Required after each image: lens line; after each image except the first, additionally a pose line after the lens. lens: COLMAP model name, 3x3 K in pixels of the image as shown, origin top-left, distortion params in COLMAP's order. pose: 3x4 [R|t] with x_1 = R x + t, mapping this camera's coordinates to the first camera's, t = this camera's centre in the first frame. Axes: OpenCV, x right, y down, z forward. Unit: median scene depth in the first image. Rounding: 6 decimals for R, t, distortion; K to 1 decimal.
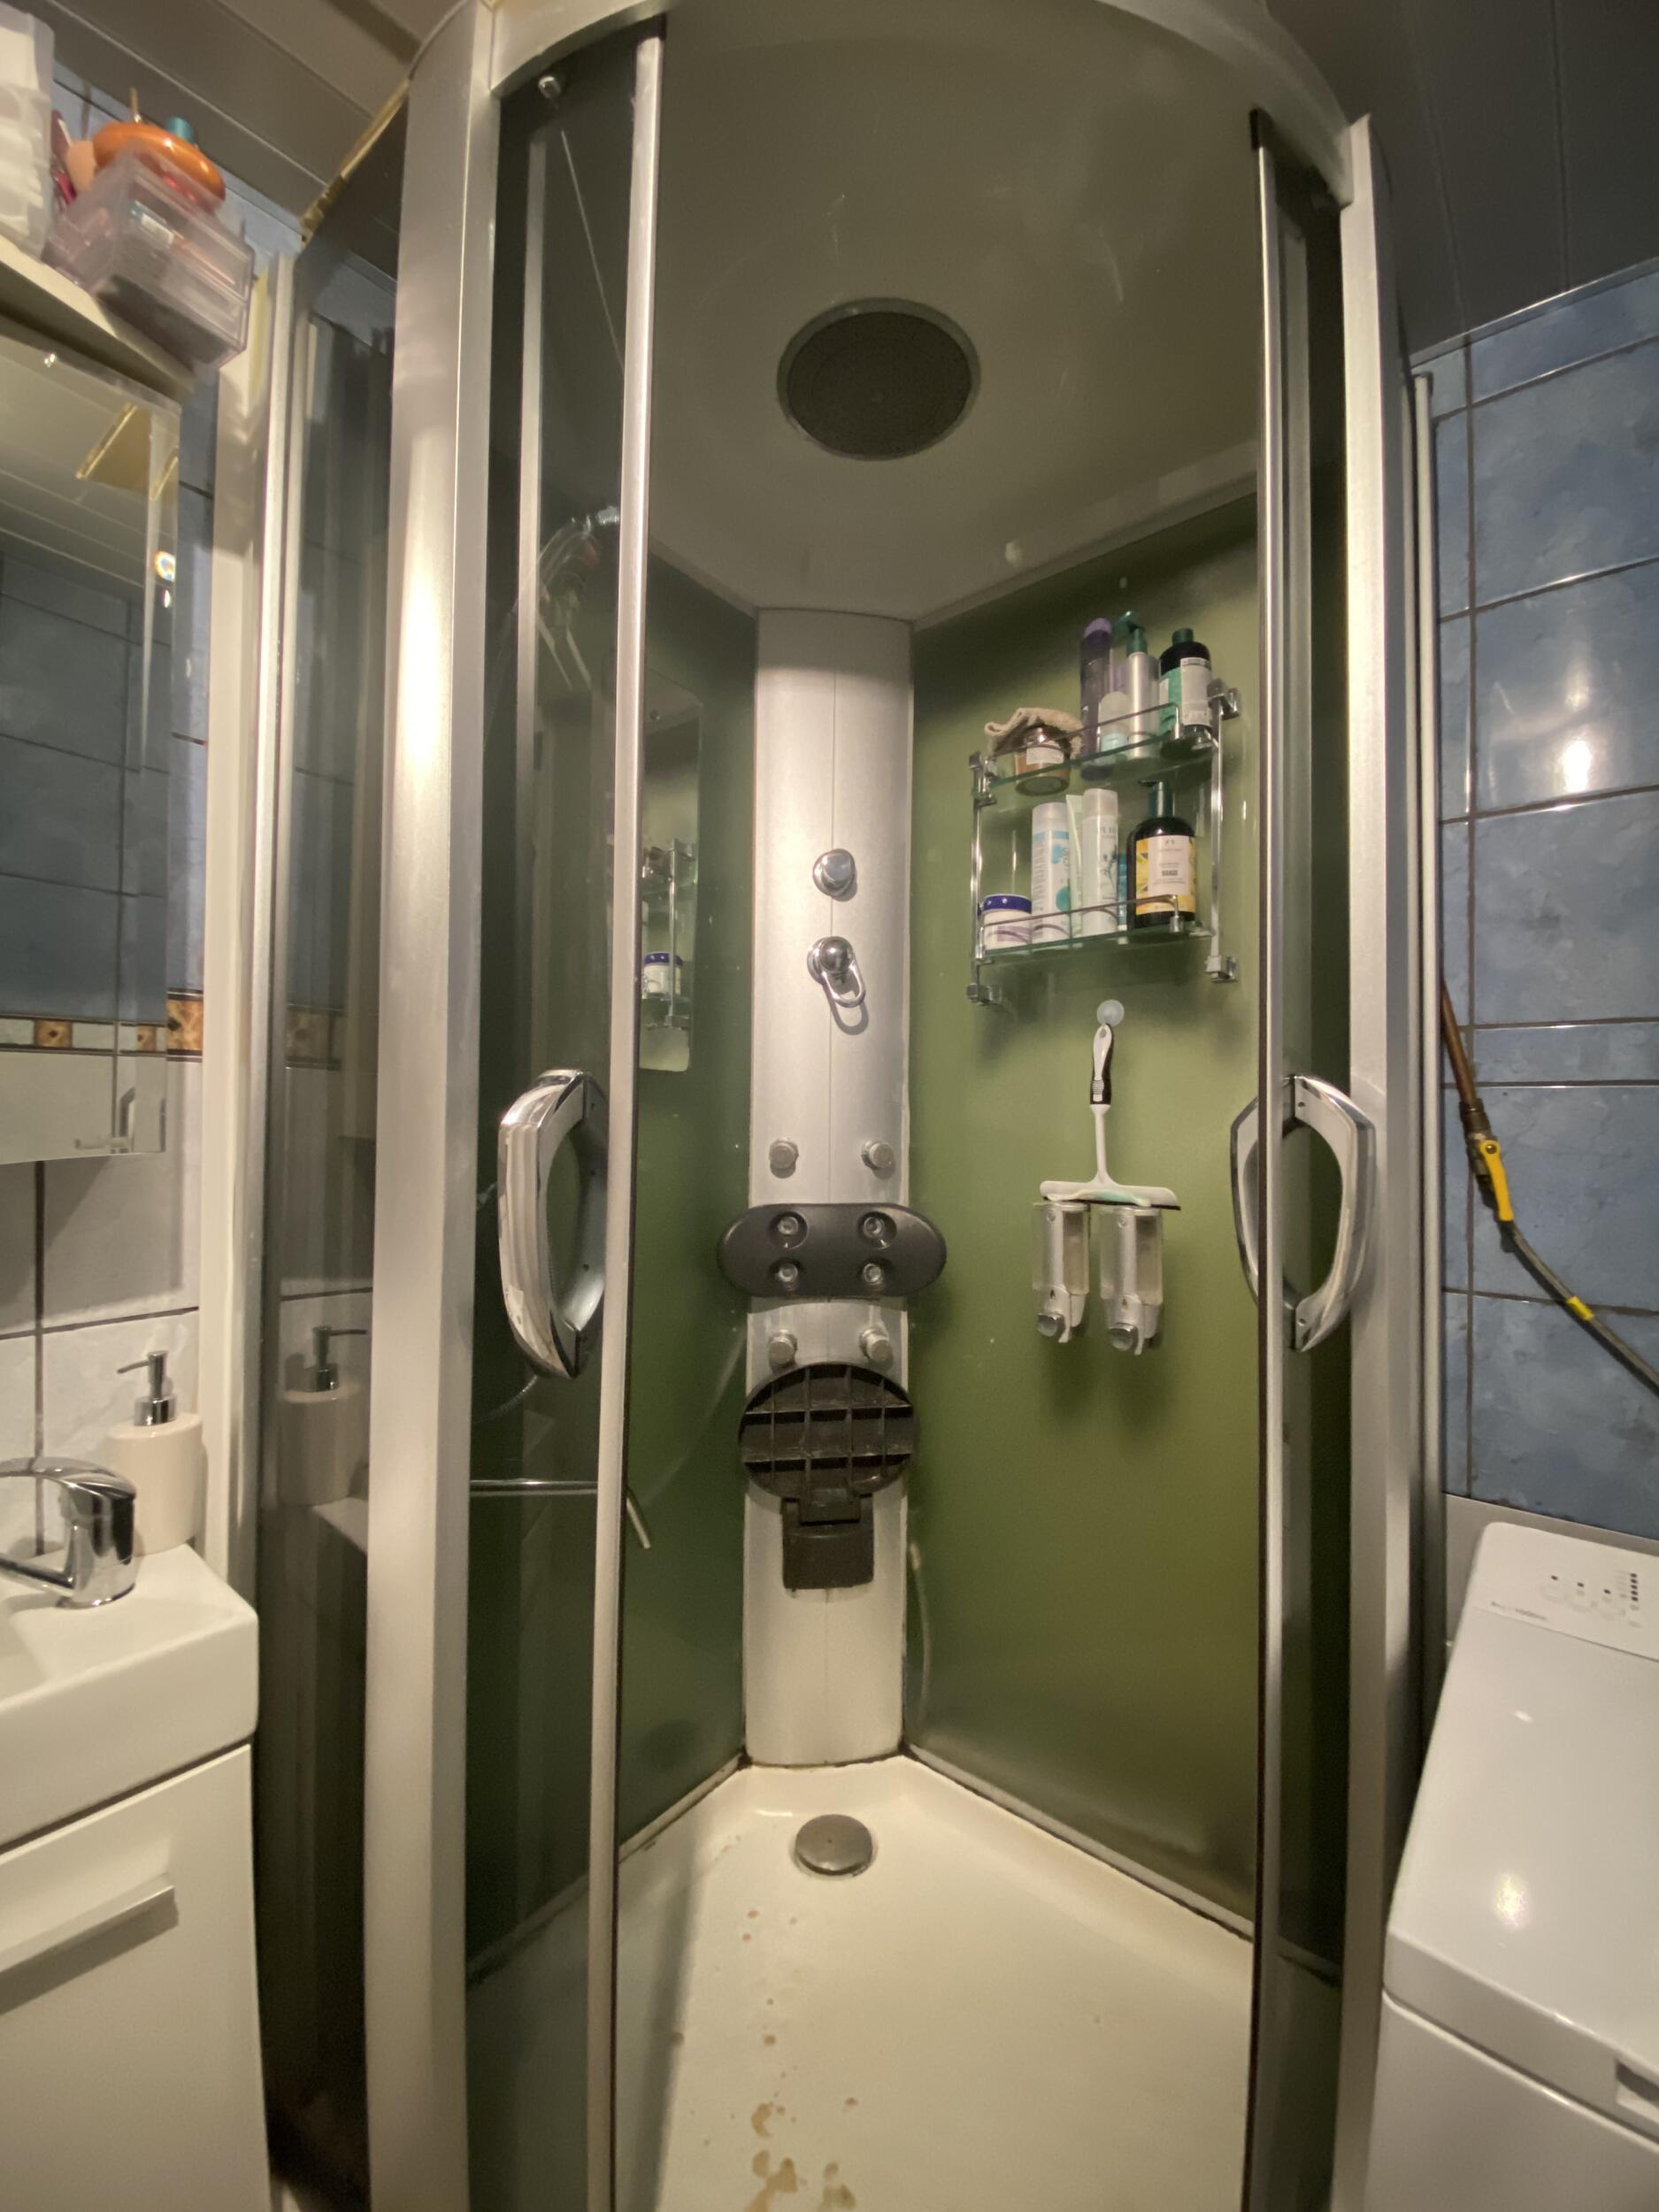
lens RADIAL K [[892.3, 0, 821.1], [0, 892.3, 1108.5], [0, 0, 1]] dist [0.034574, -0.030685]
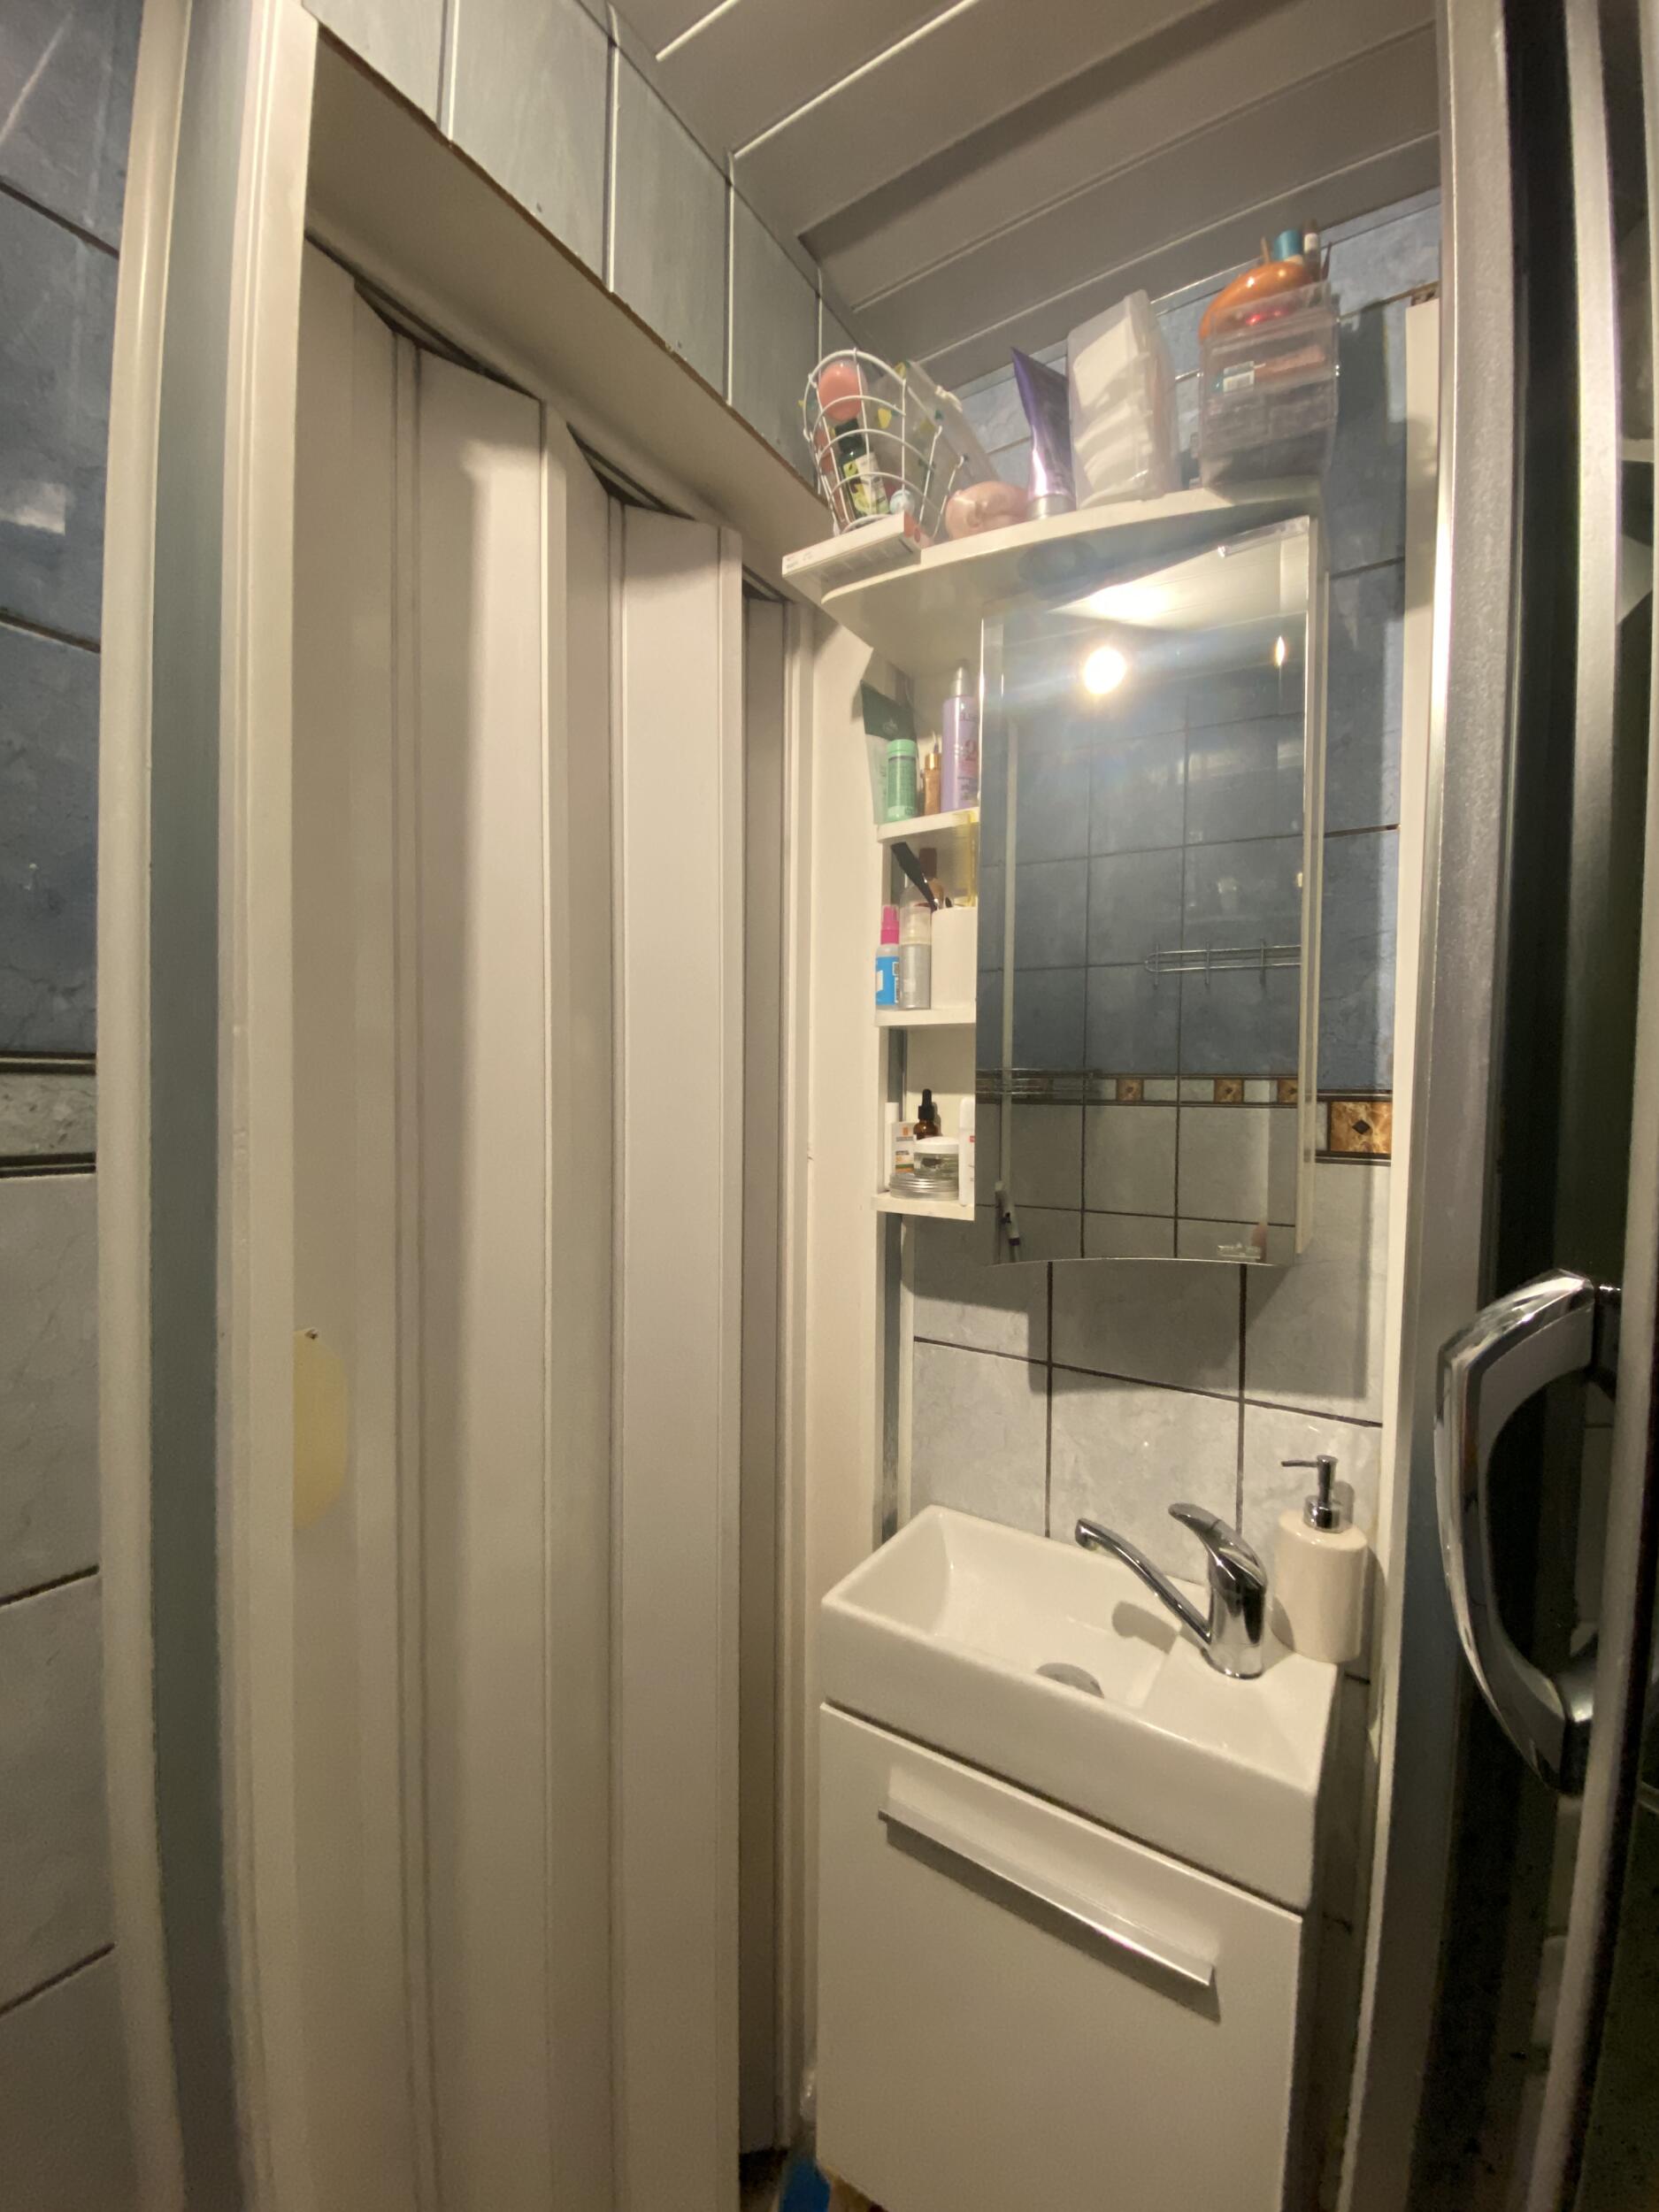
lens RADIAL K [[895.3, 0, 821.8], [0, 895.3, 1105.9], [0, 0, 1]] dist [0.022176, -0.020903]
pose [[0.094353, 0.004168, -0.995530, 0.208205], [-0.012986, 0.999911, 0.002956, -0.117528], [0.995454, 0.012649, 0.094399, 0.341422]]
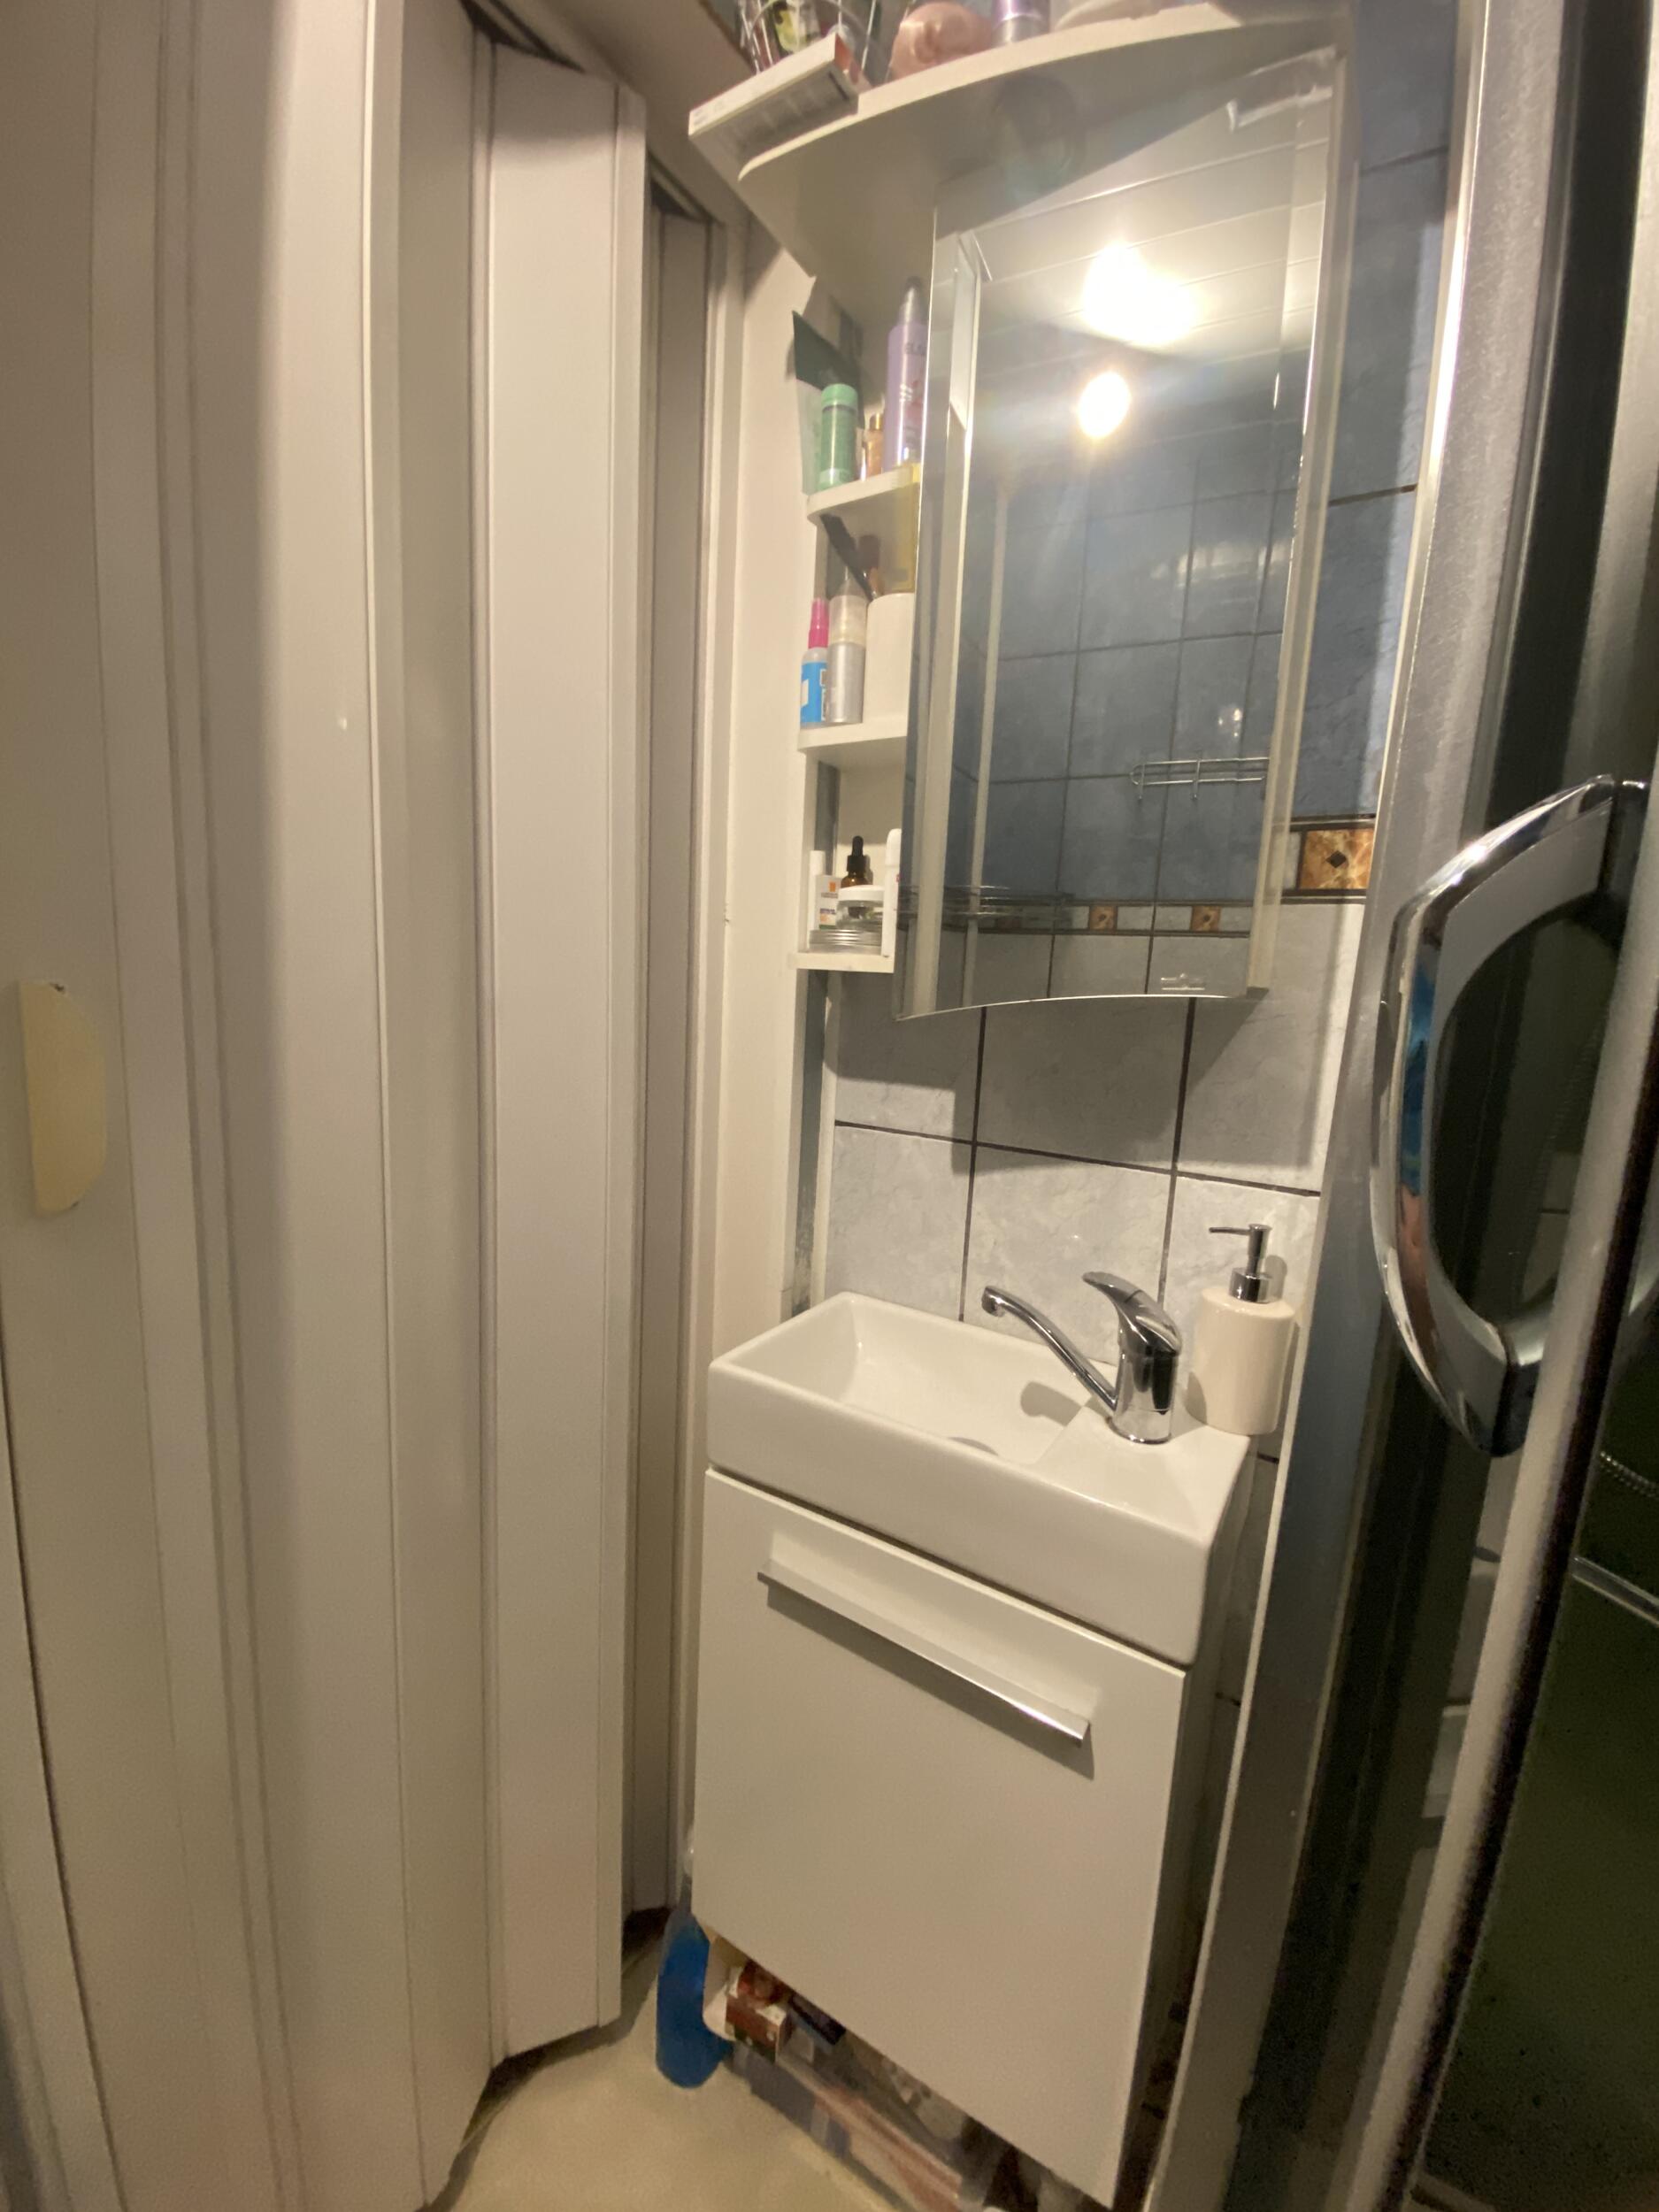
lens RADIAL K [[892.3, 0, 821.1], [0, 892.3, 1108.5], [0, 0, 1]] dist [0.034574, -0.030685]
pose [[0.107710, 0.128618, -0.985828, 0.103087], [-0.050489, 0.991024, 0.123780, 0.062401], [0.992900, 0.036441, 0.113237, 0.450268]]
